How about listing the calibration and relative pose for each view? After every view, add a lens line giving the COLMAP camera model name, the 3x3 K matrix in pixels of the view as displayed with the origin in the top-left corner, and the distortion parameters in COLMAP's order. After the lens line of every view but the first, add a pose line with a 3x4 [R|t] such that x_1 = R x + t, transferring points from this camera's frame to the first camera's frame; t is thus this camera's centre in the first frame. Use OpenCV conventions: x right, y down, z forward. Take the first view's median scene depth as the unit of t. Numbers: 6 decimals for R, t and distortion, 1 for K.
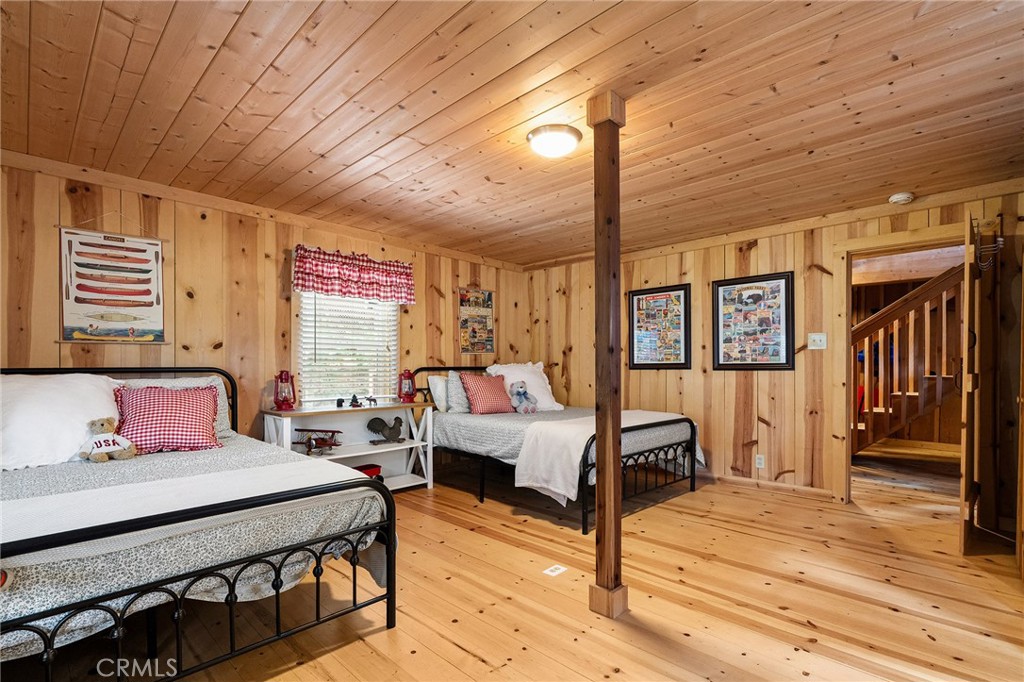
lens RADIAL K [[487.9, 0, 512.6], [0, 487.9, 367.3], [0, 0, 1]] dist [-0.001672, -0.000261]
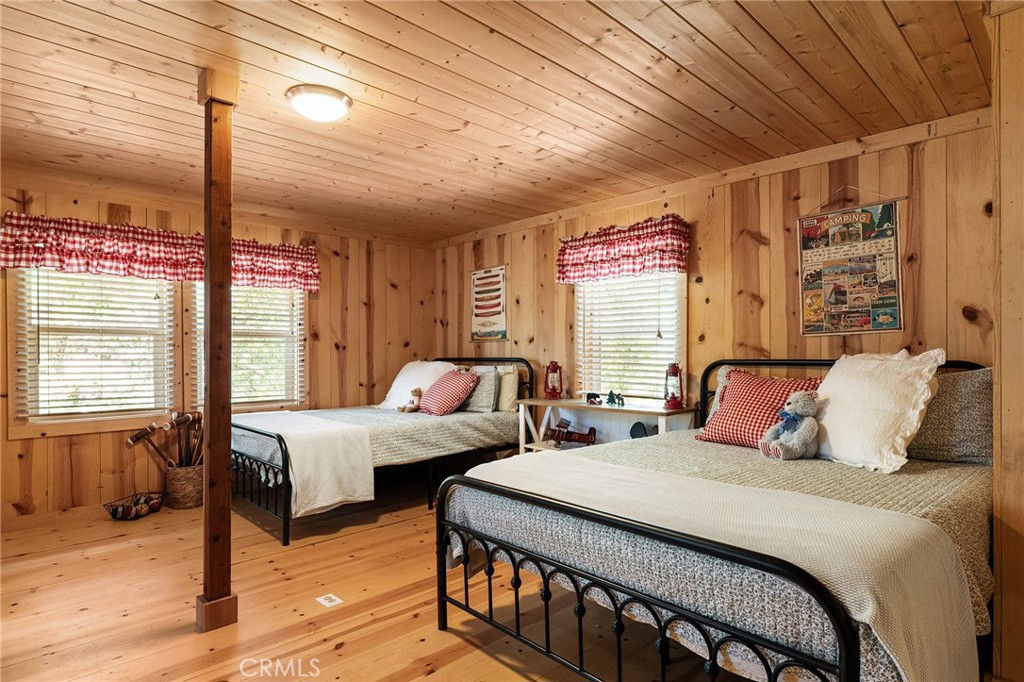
lens RADIAL K [[547.9, 0, 512.5], [0, 547.9, 353.9], [0, 0, 1]] dist [0.000692, 0.000107]
pose [[-0.030715, 0.002806, -0.999524, 0.635561], [0.000119, 0.999996, 0.002804, -0.011262], [0.999528, -0.000033, -0.030716, 0.828660]]
